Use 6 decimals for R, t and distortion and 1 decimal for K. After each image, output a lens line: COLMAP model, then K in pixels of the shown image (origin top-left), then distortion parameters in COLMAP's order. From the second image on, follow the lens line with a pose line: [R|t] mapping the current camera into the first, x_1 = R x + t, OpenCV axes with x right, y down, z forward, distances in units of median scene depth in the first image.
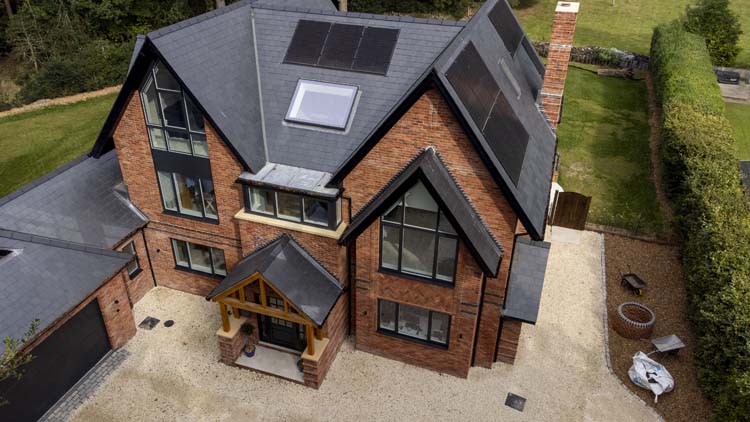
lens RADIAL K [[566.0, 0, 375.0], [0, 566.0, 211.0], [0, 0, 1]] dist [0.043216, 0.000071]
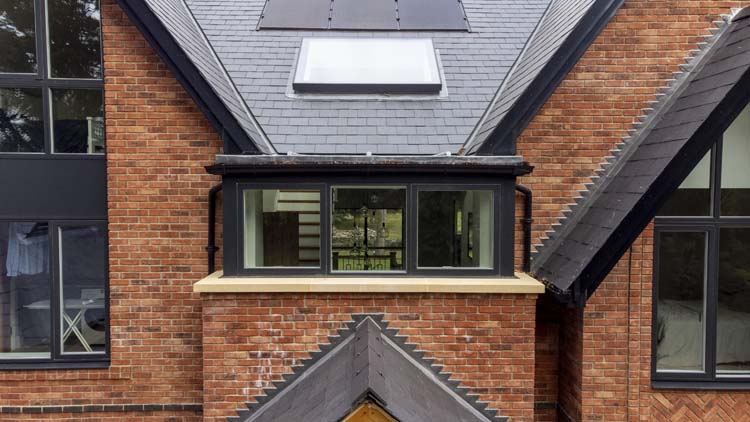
lens RADIAL K [[566.0, 0, 375.0], [0, 566.0, 211.0], [0, 0, 1]] dist [0.043216, 0.000071]
pose [[0.943534, -0.030113, 0.329905, -0.263637], [0.176861, 0.887850, -0.424784, 0.129090], [-0.280115, 0.459146, 0.843043, 0.703146]]
